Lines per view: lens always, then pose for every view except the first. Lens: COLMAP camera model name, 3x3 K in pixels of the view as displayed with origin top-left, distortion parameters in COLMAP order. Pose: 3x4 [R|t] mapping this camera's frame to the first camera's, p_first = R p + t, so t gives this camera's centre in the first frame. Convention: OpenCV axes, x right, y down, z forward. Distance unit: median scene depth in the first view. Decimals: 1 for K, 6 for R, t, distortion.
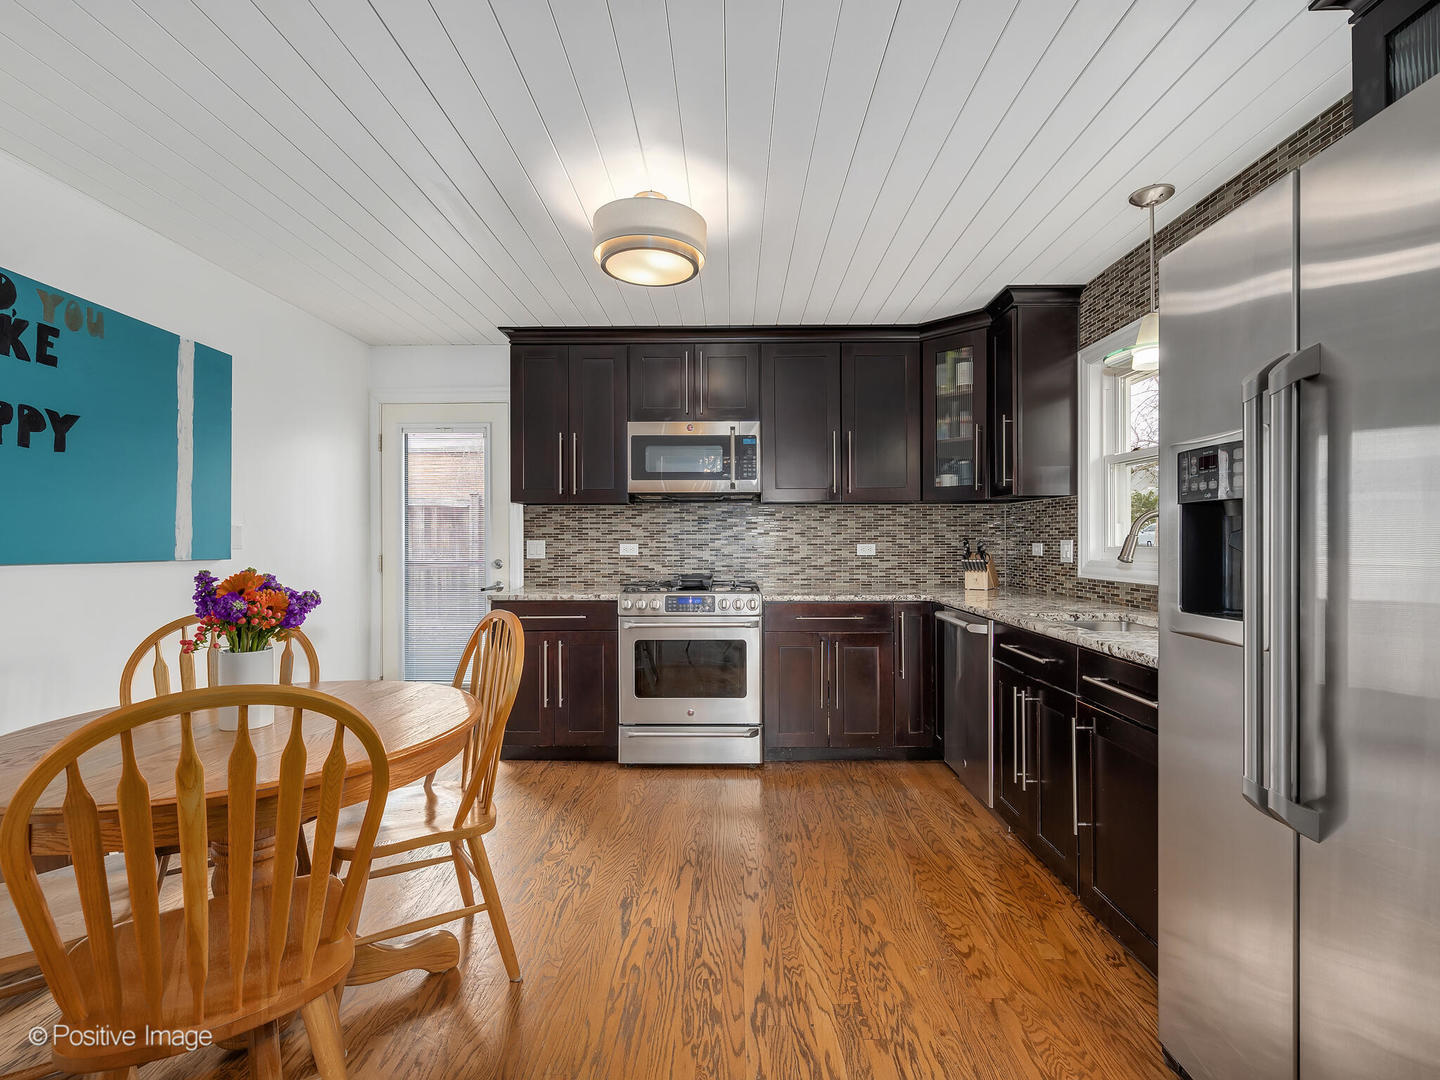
lens RADIAL K [[686.6, 0, 718.0], [0, 686.6, 538.8], [0, 0, 1]] dist [-0.001045, -0.000509]
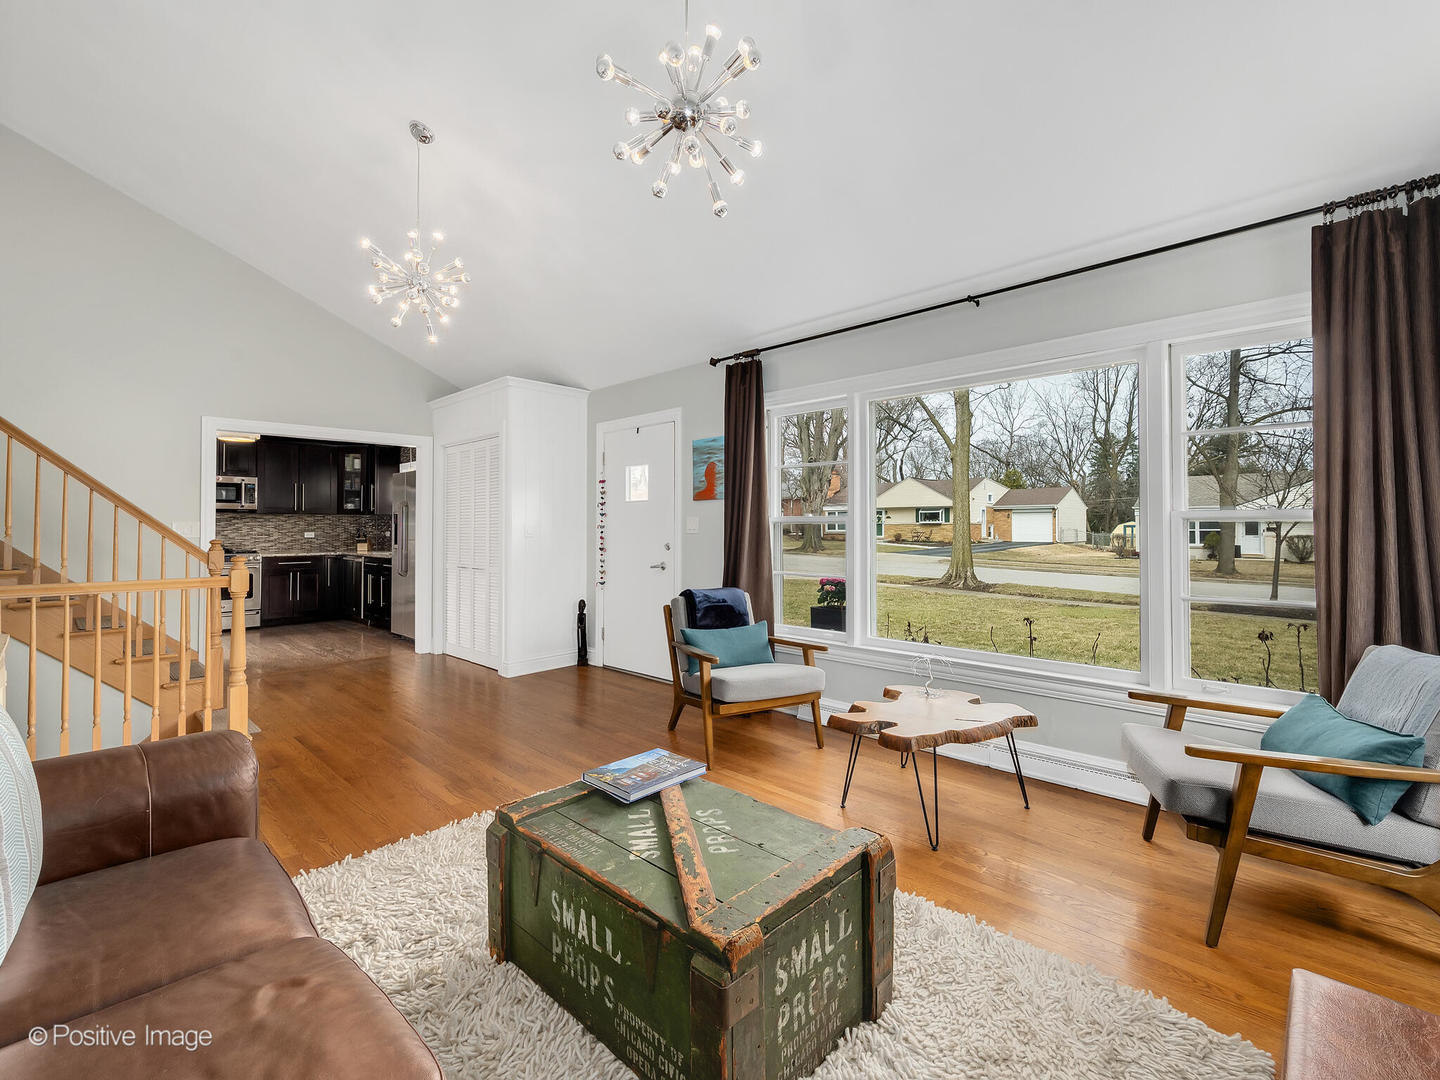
lens RADIAL K [[638.7, 0, 716.0], [0, 638.7, 516.4], [0, 0, 1]] dist [0.000613, -0.001558]
pose [[0.680973, 0.013328, 0.732187, -0.447815], [-0.000417, 0.999841, -0.017813, -0.008119], [-0.732308, 0.011825, 0.680871, -1.526061]]
